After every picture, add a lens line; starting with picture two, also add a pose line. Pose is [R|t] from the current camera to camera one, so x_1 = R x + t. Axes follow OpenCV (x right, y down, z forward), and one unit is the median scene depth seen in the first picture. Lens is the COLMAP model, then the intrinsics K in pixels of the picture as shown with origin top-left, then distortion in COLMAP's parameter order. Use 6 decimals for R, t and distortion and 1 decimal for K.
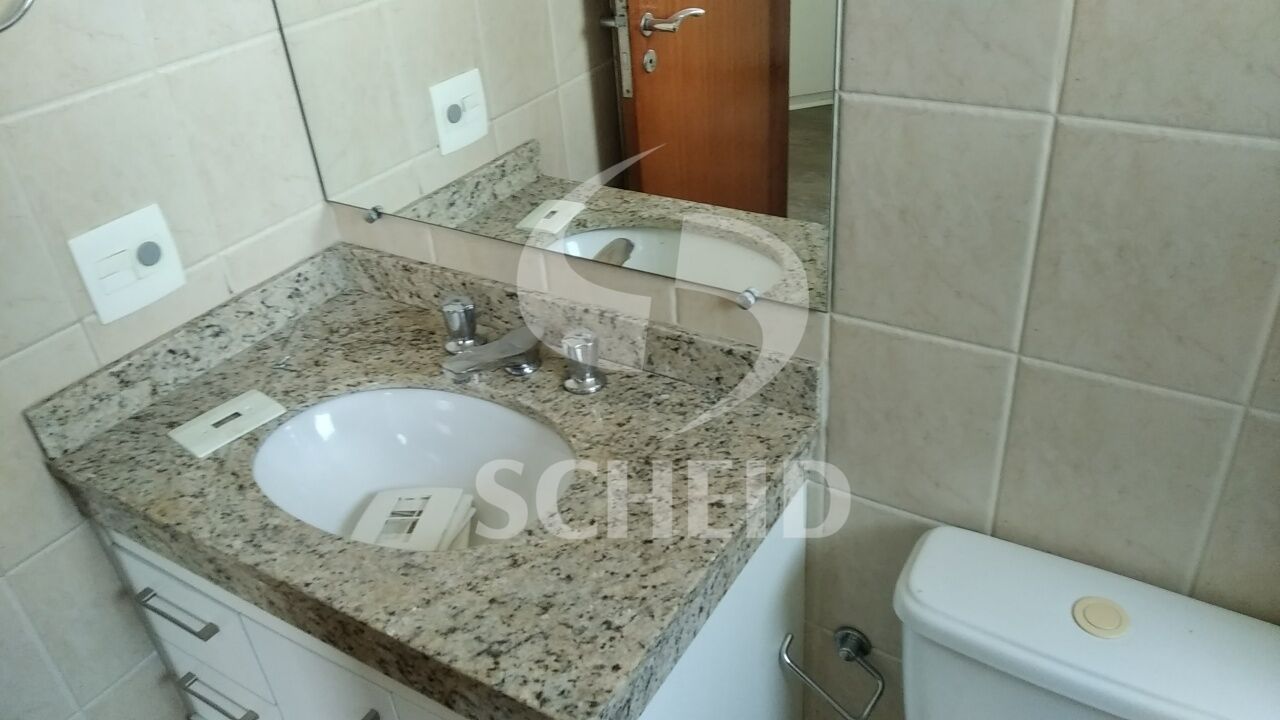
lens RADIAL K [[983.9, 0, 640.0], [0, 983.9, 360.0], [0, 0, 1]] dist [0.065909, -0.115650]
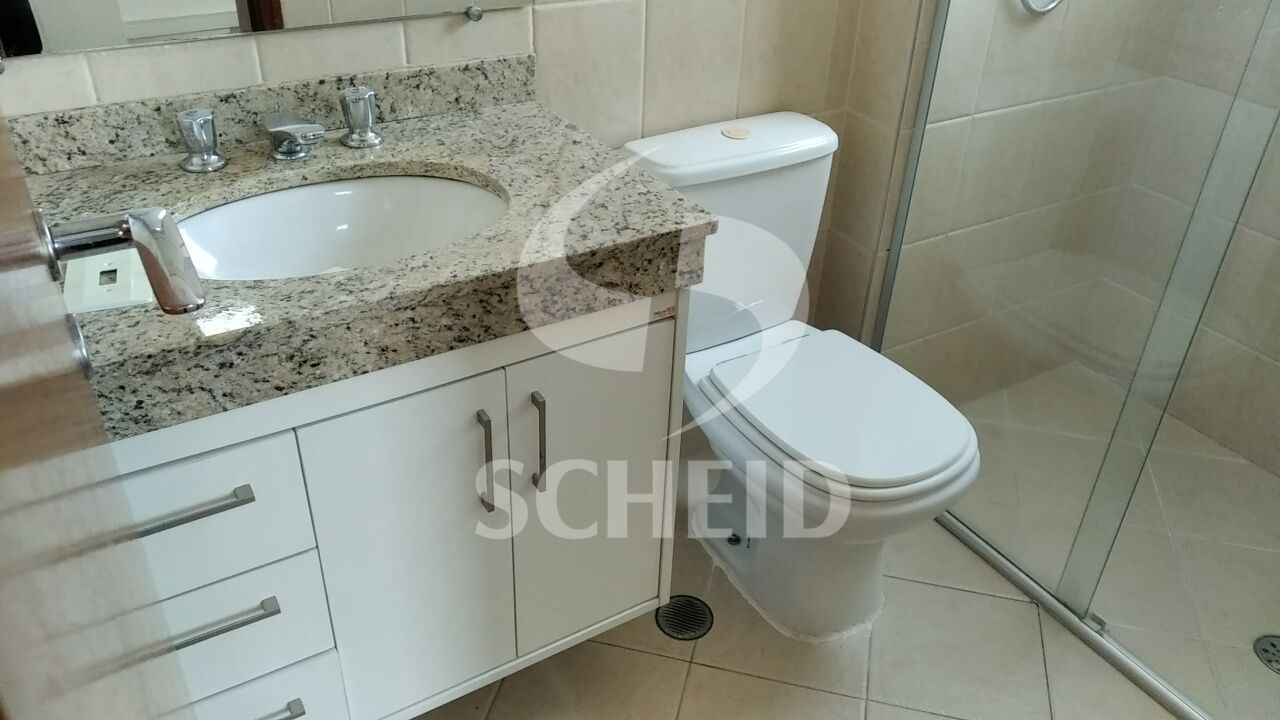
lens RADIAL K [[983.9, 0, 640.0], [0, 983.9, 360.0], [0, 0, 1]] dist [0.065909, -0.115650]
pose [[0.442380, -0.412542, 0.796310, -0.907388], [0.422003, 0.879230, 0.221062, 0.125251], [-0.791337, 0.238251, 0.563047, 0.216426]]
